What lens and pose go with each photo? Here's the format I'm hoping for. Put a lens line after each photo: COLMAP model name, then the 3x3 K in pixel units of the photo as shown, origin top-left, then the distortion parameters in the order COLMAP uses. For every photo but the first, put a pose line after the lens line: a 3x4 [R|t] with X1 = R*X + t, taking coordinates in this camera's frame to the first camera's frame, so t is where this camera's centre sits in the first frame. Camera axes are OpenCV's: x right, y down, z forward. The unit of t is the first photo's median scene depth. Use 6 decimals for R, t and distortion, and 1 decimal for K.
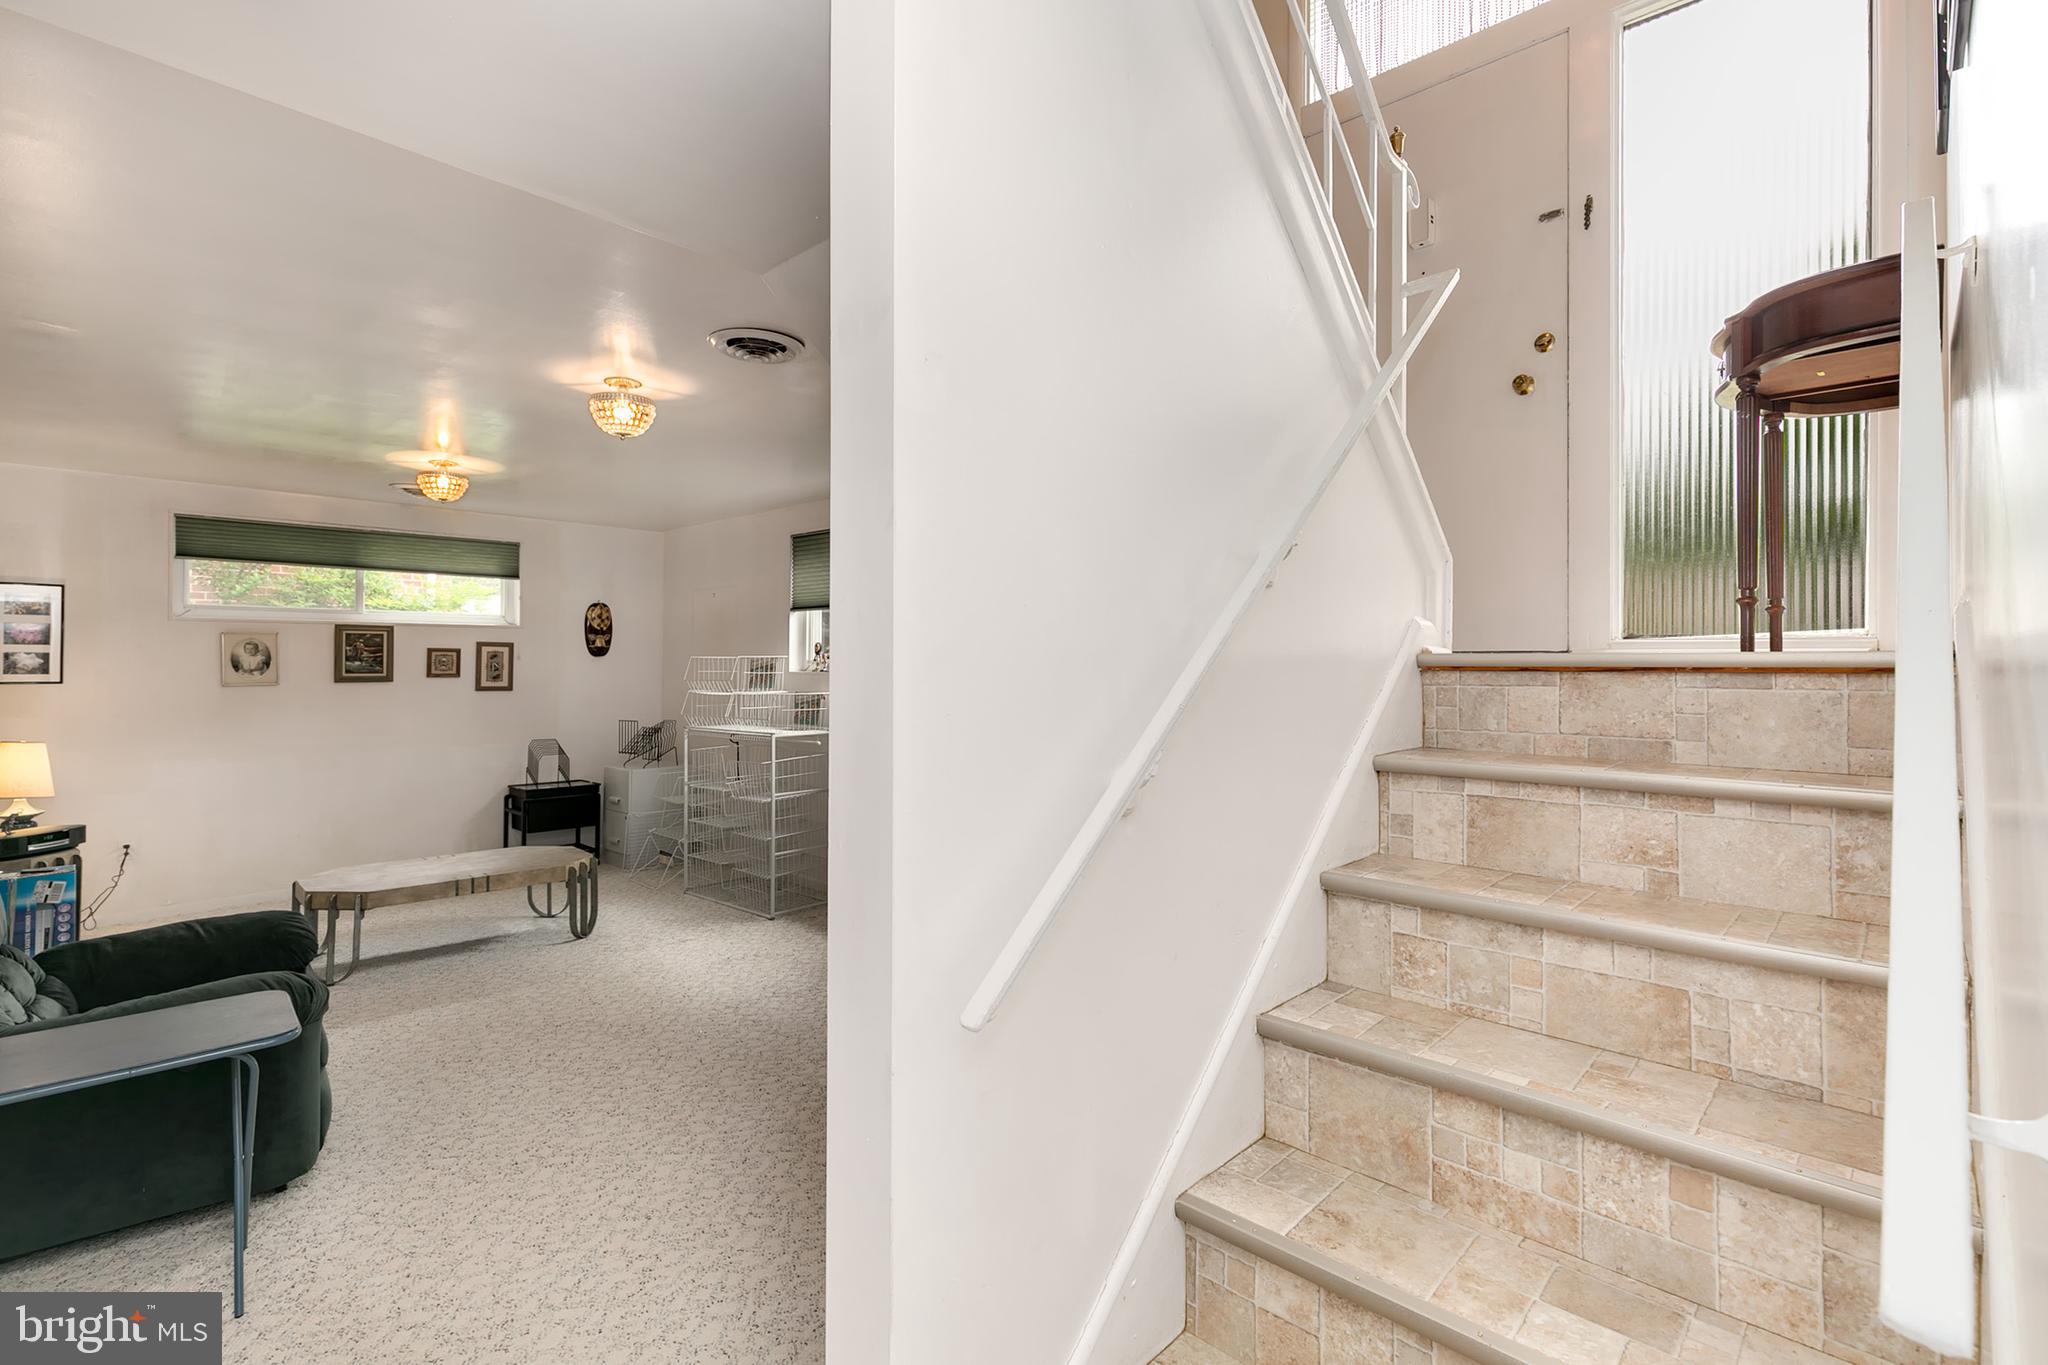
lens RADIAL K [[941.4, 0, 996.0], [0, 941.4, 663.5], [0, 0, 1]] dist [0.006107, -0.000534]
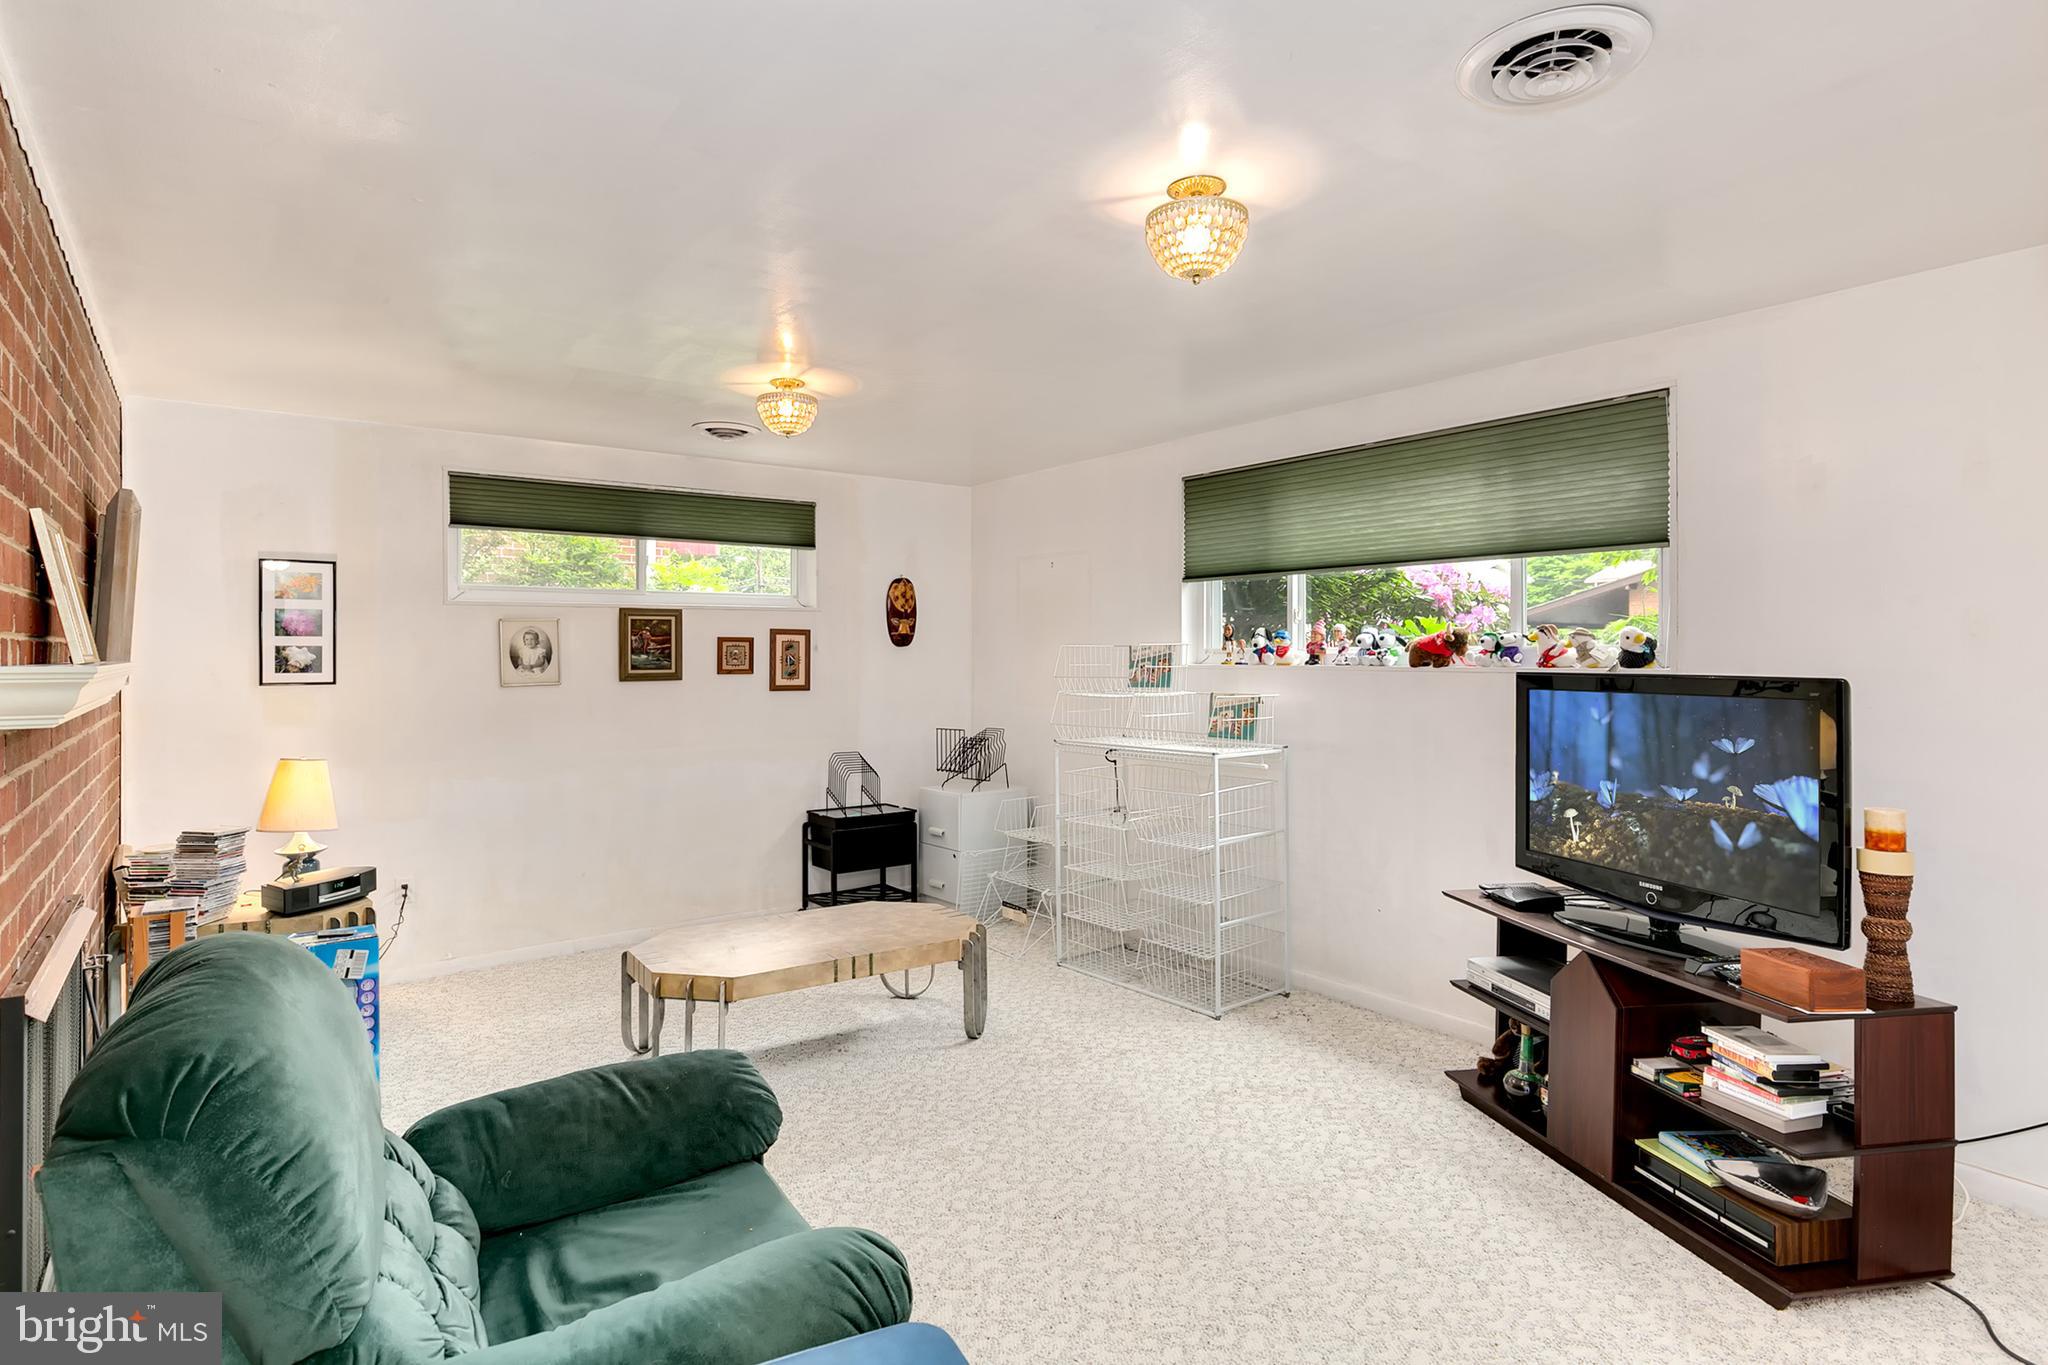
lens RADIAL K [[1046.4, 0, 989.9], [0, 1046.4, 666.6], [0, 0, 1]] dist [0.001423, 0.000386]
pose [[0.985605, -0.004162, -0.169013, -0.252814], [0.006367, 0.999902, 0.012505, -0.001284], [0.168945, -0.013401, 0.985534, 0.190471]]
